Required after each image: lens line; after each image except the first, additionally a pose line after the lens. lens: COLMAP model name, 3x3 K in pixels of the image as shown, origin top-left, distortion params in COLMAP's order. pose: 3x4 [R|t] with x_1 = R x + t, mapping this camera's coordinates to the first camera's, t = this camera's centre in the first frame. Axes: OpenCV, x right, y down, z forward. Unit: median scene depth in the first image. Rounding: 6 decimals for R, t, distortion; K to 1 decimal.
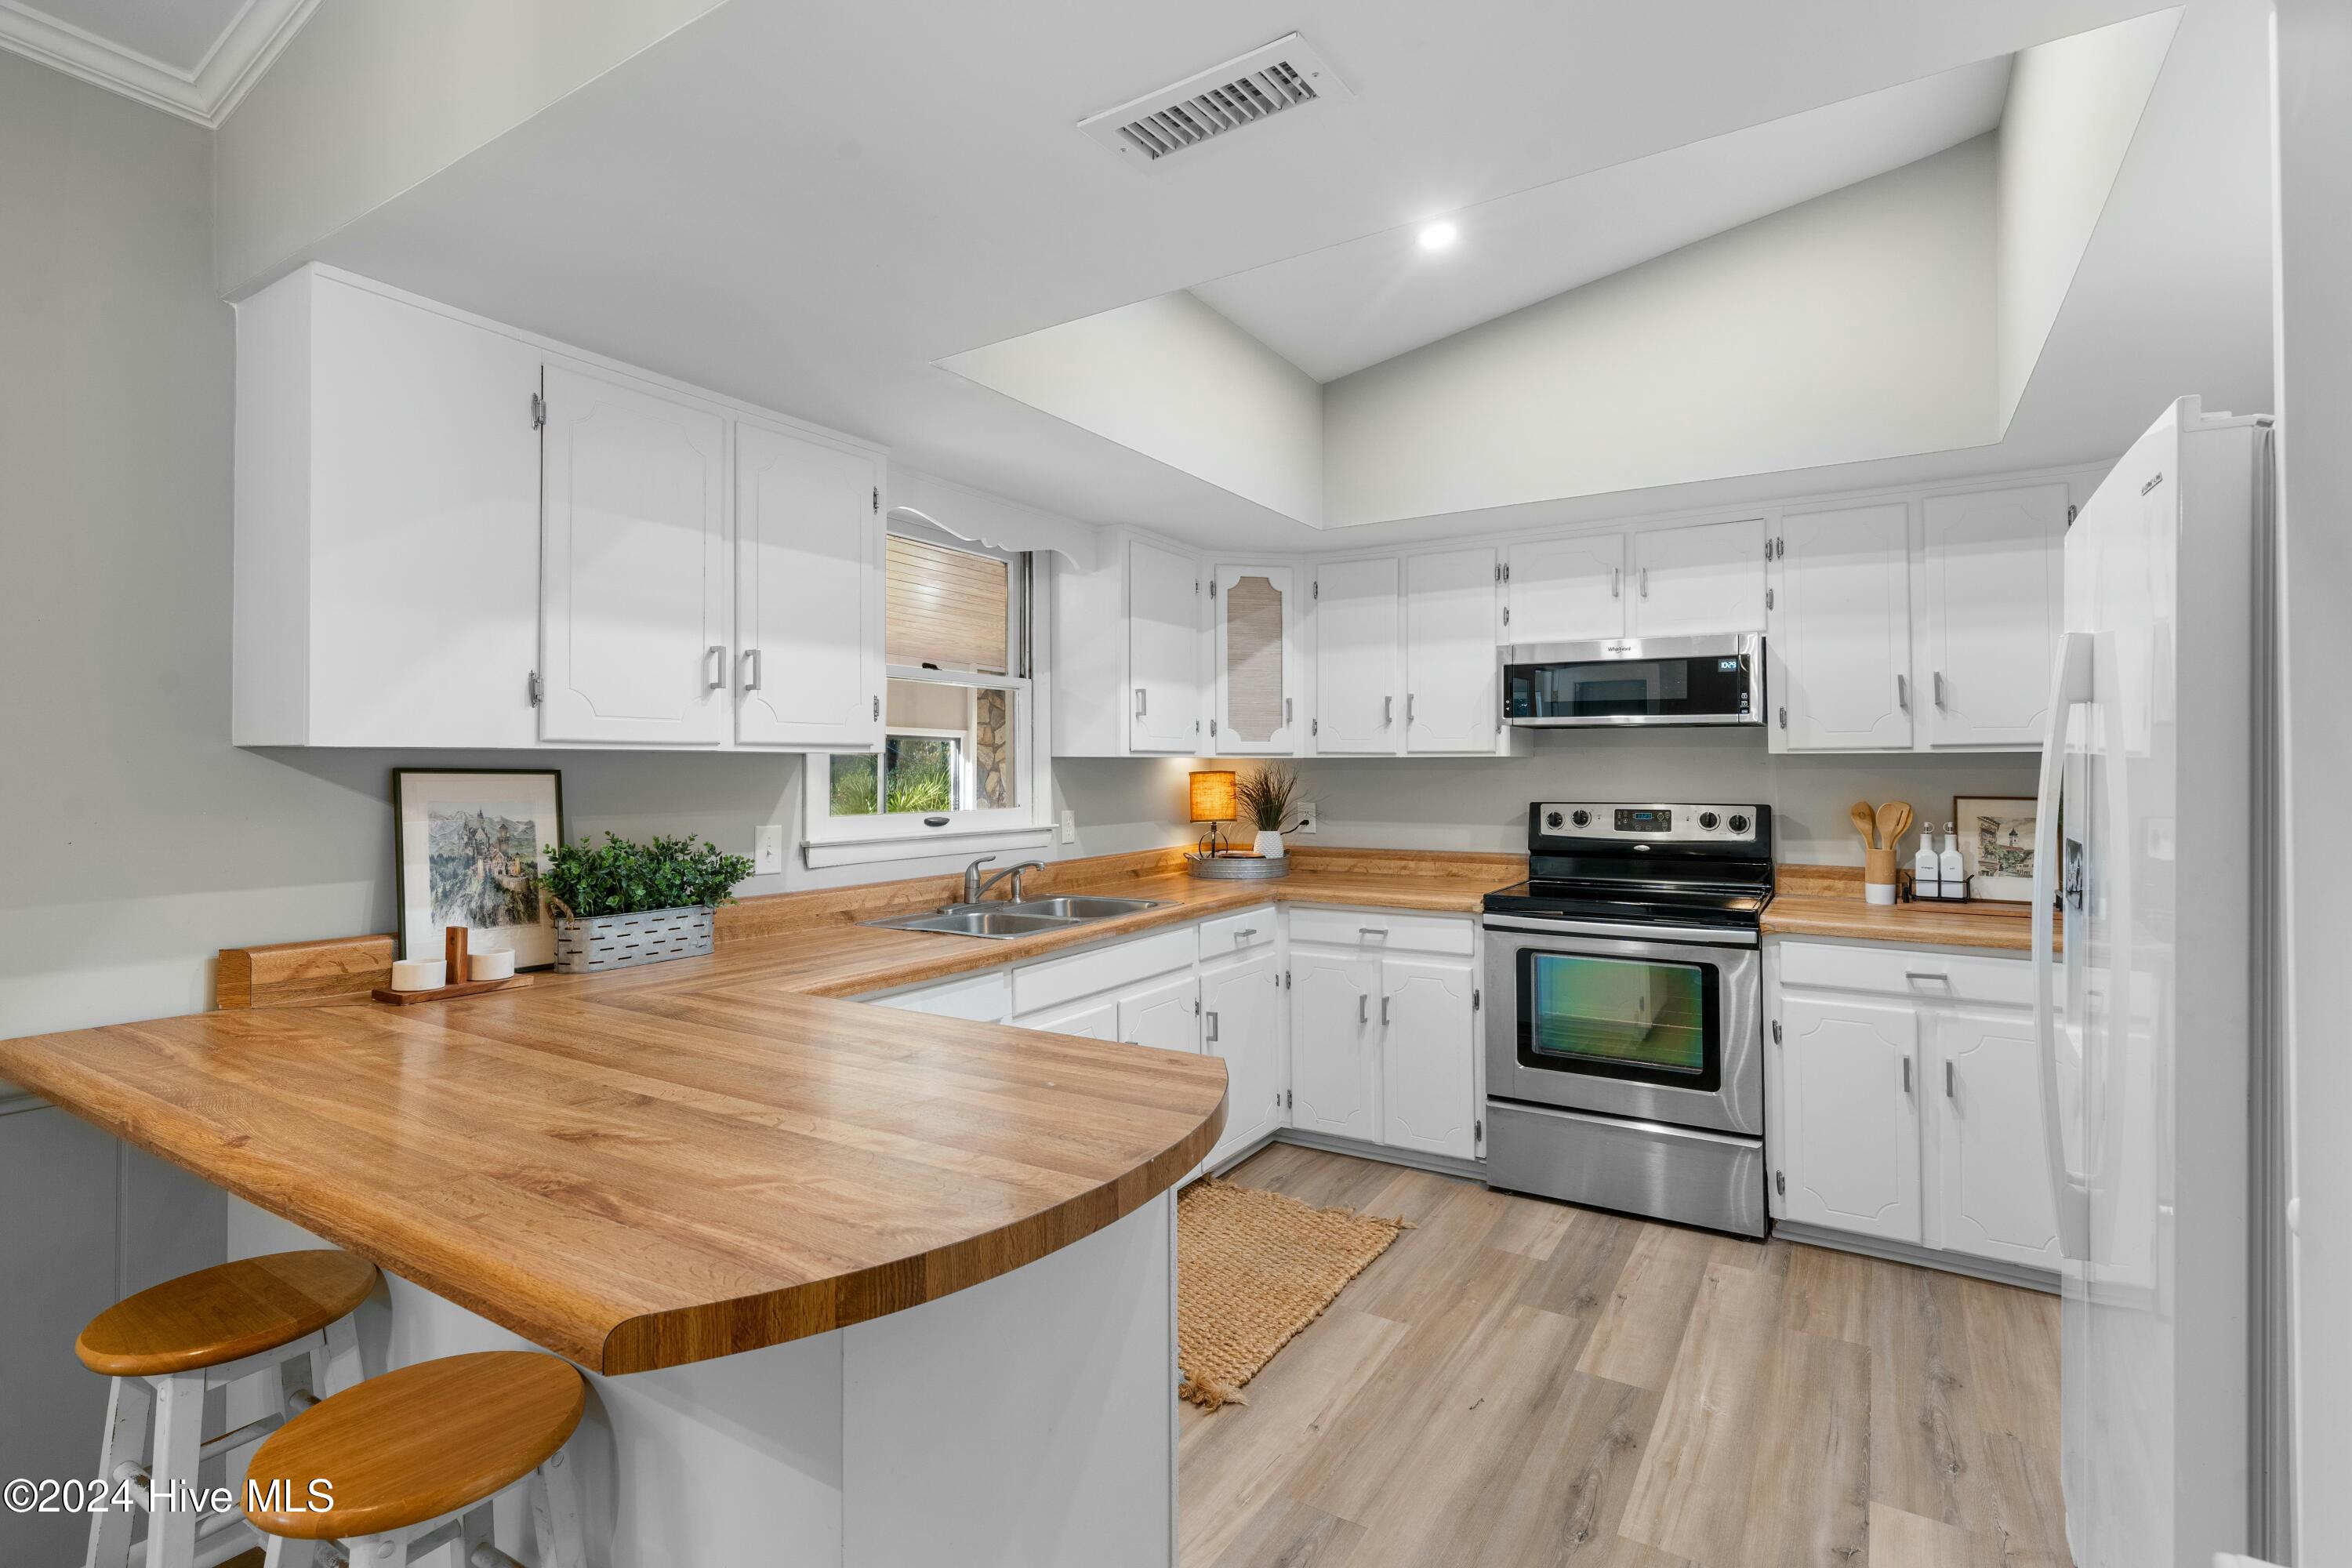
lens RADIAL K [[1099.3, 0, 1155.4], [0, 1099.3, 754.2], [0, 0, 1]] dist [-0.001062, -0.000397]
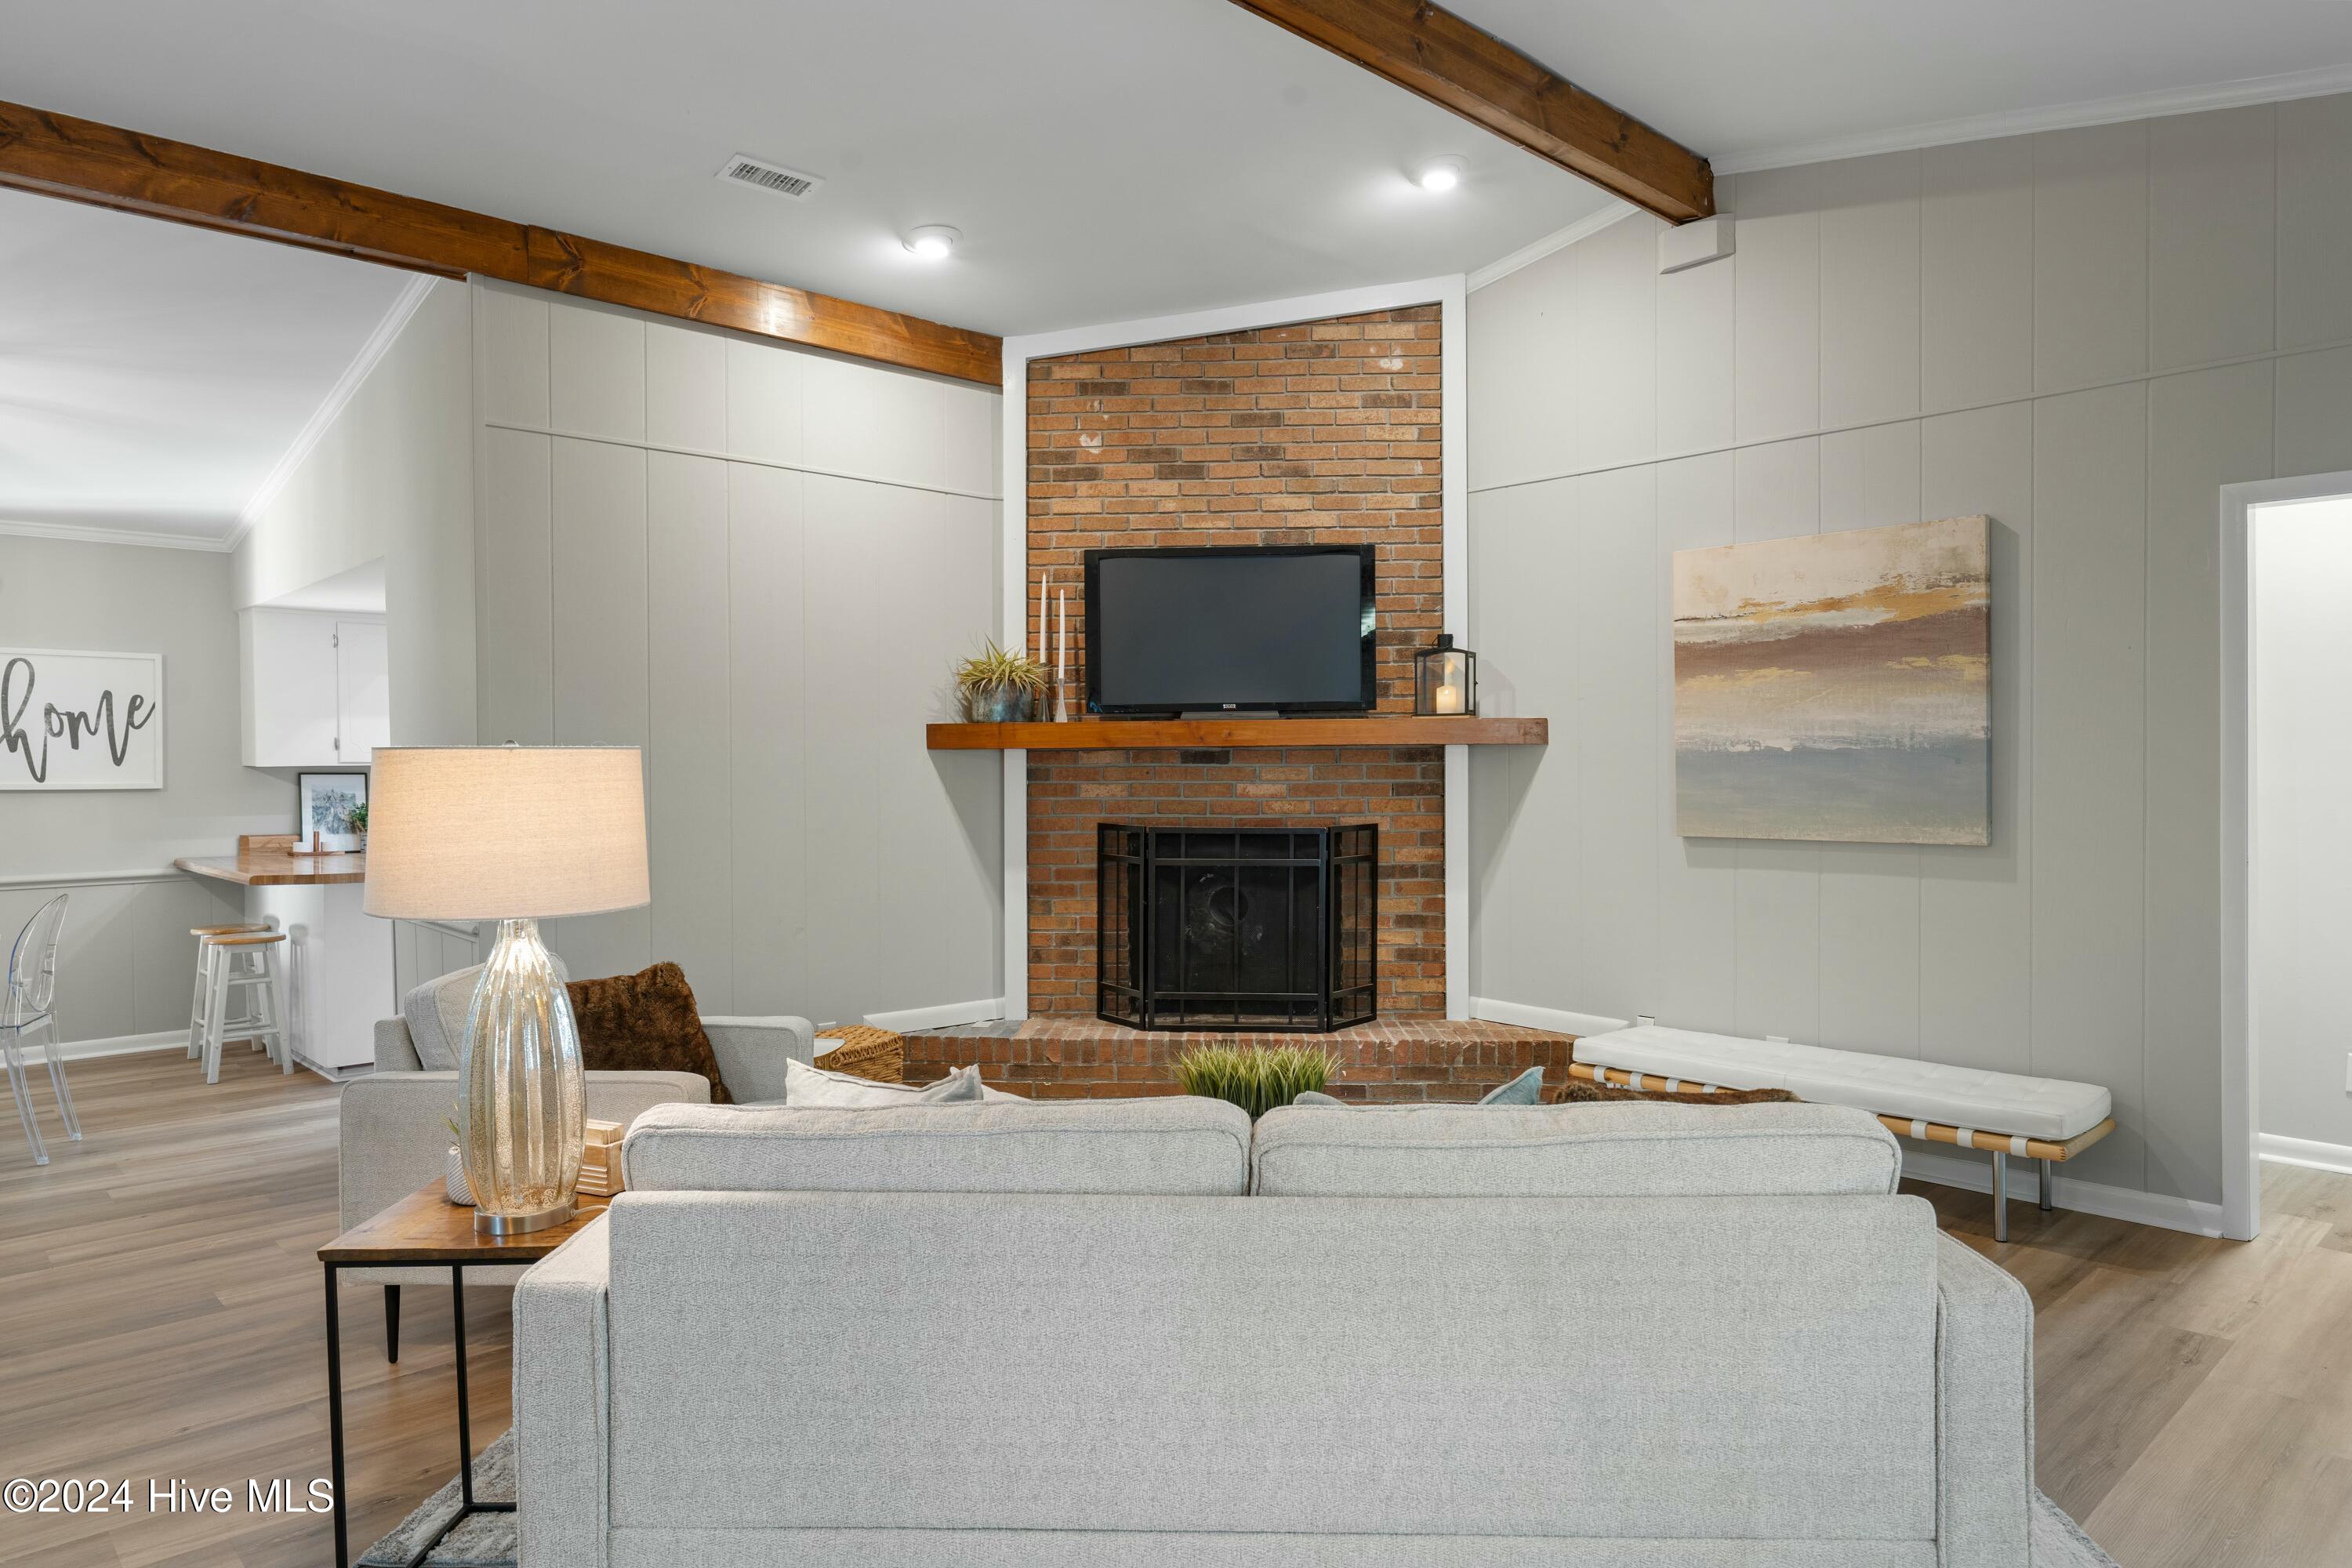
lens RADIAL K [[1458.8, 0, 1162.9], [0, 1458.8, 781.9], [0, 0, 1]] dist [0.000399, 0.001885]
pose [[0.967335, -0.001221, -0.253497, 1.449066], [0.008805, 0.999547, 0.028784, -0.031515], [0.253347, -0.030076, 0.966908, -1.229533]]
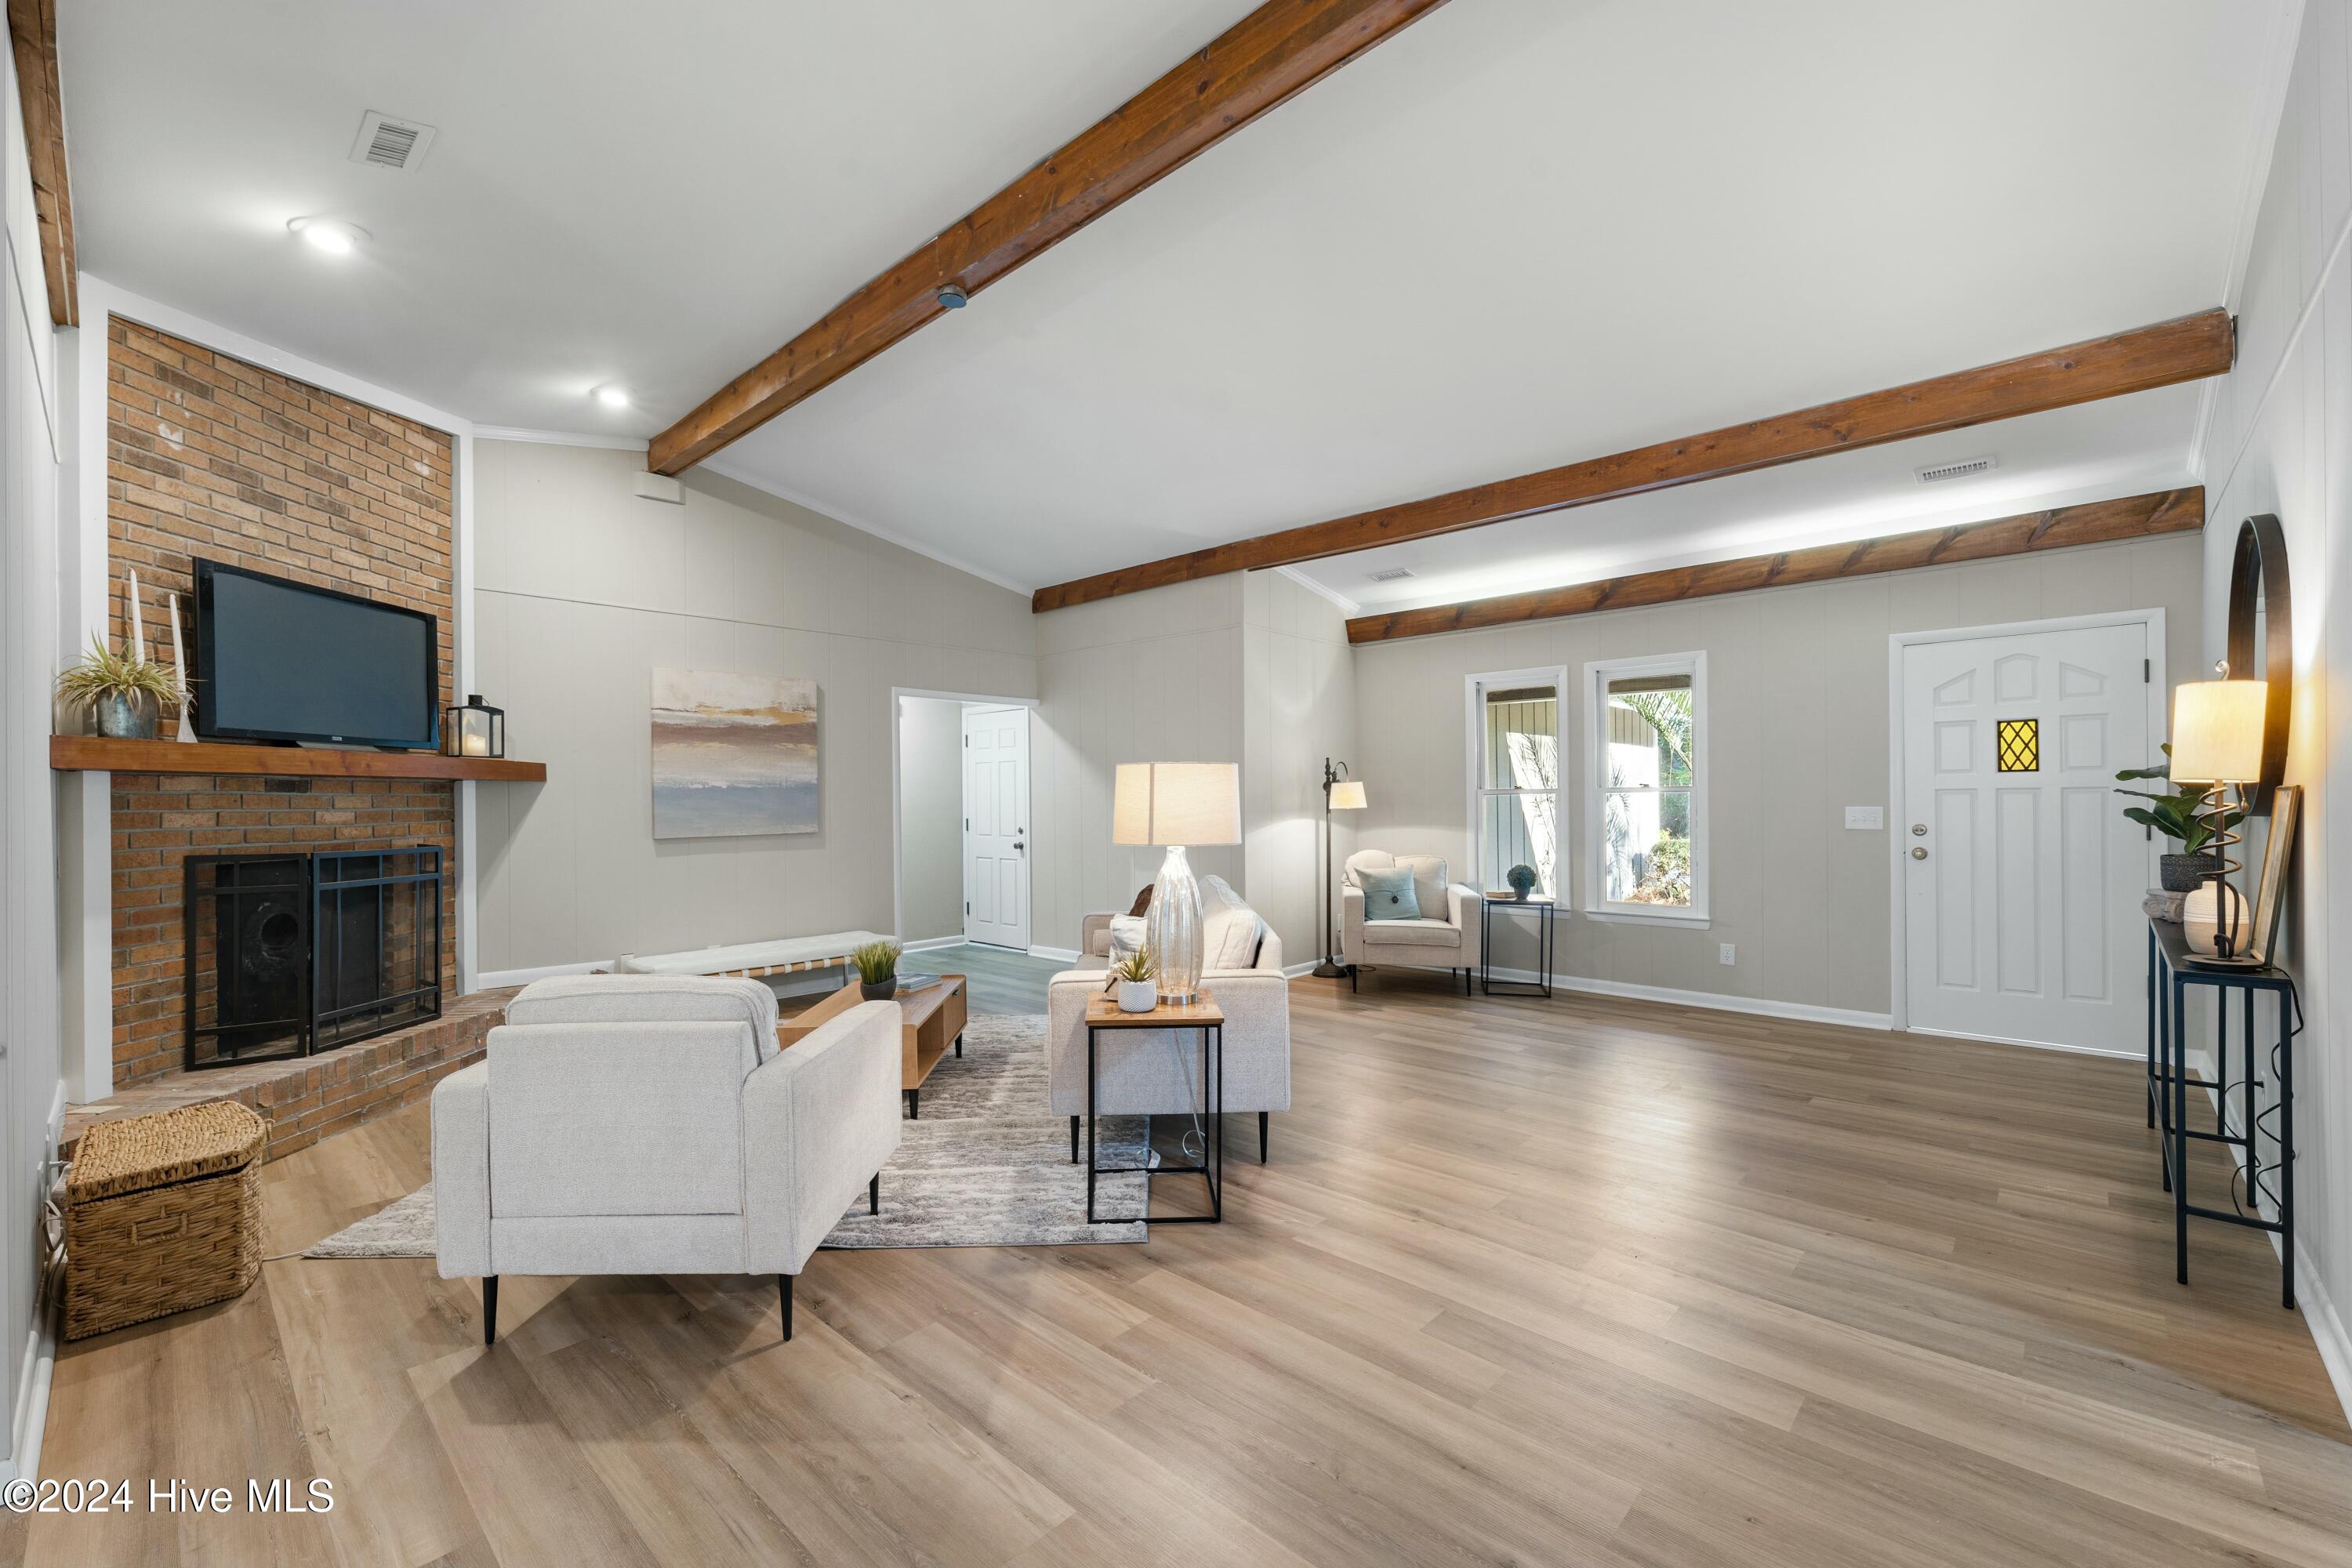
lens RADIAL K [[973.9, 0, 1184.7], [0, 973.9, 797.4], [0, 0, 1]] dist [-0.002161, 0.000318]
pose [[0.177257, 0.001718, 0.984163, 0.010194], [-0.003843, 0.999992, -0.001053, 0.002256], [-0.984157, -0.003596, 0.177262, -0.797279]]
